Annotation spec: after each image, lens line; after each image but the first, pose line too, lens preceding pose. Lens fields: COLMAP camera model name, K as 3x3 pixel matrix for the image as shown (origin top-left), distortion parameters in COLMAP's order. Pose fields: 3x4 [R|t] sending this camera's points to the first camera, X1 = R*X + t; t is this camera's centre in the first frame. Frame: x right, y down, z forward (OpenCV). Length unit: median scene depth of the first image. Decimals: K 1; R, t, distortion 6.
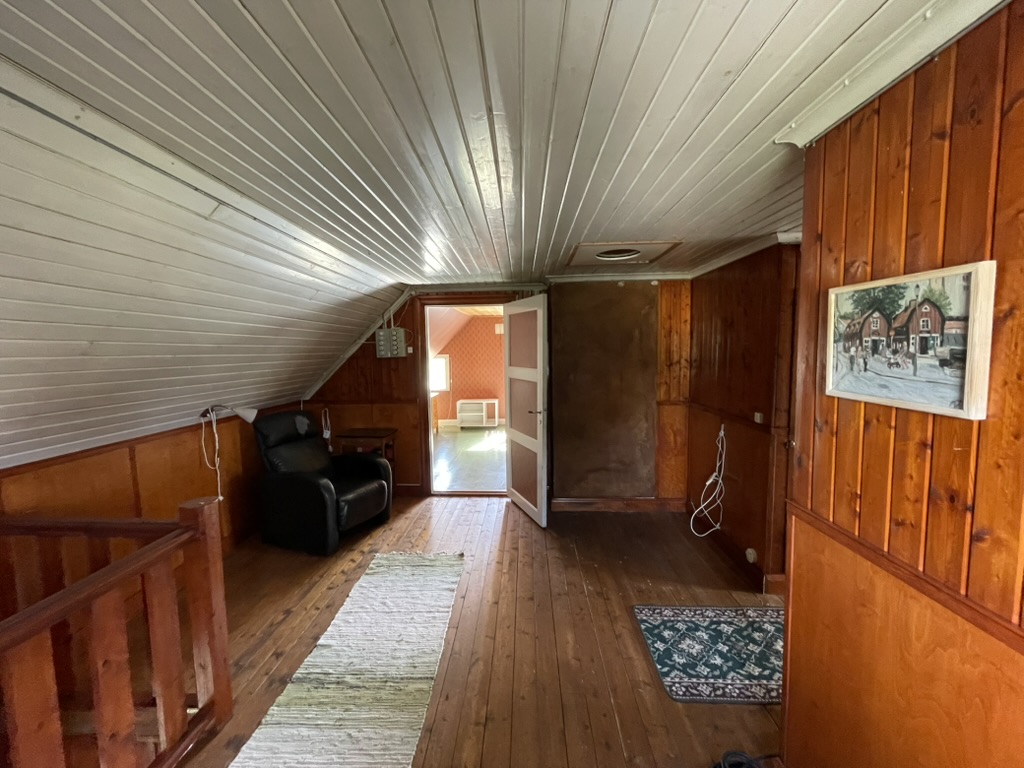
lens RADIAL K [[415.1, 0, 509.4], [0, 415.1, 385.4], [0, 0, 1]] dist [-0.002852, -0.000215]
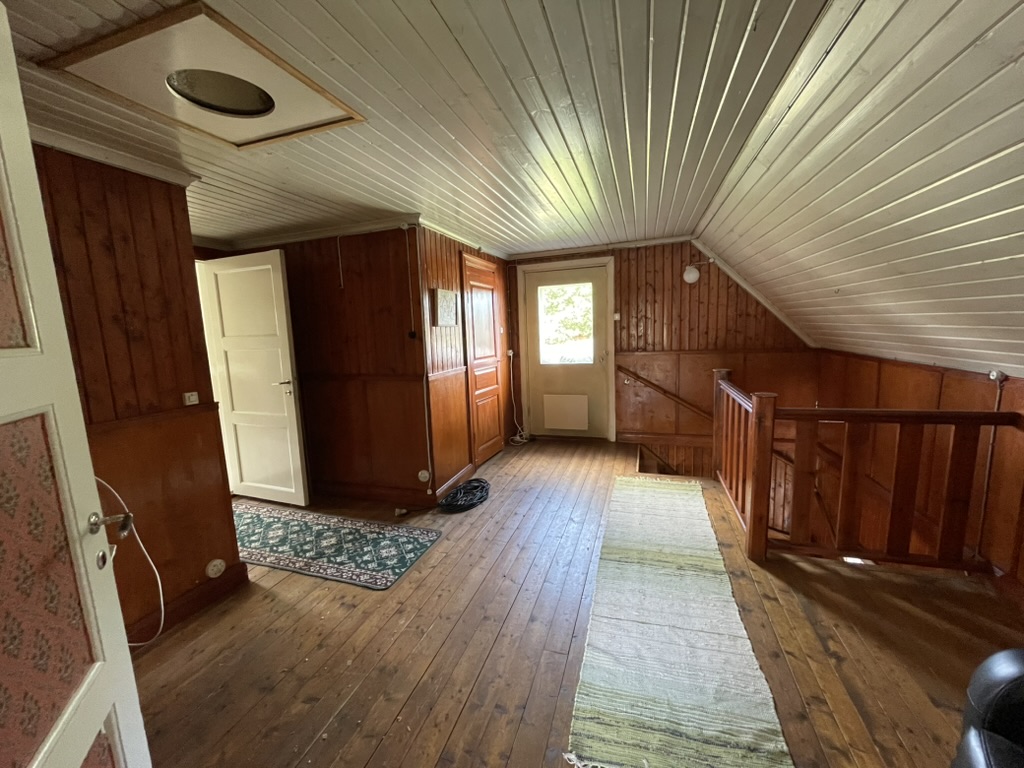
lens RADIAL K [[415.1, 0, 507.6], [0, 415.1, 383.3], [0, 0, 1]] dist [-0.002852, -0.000215]
pose [[-0.959154, 0.017664, 0.282333, -0.234295], [0.079552, 0.974614, 0.209284, -0.077571], [-0.271469, 0.223195, -0.936210, 1.790519]]
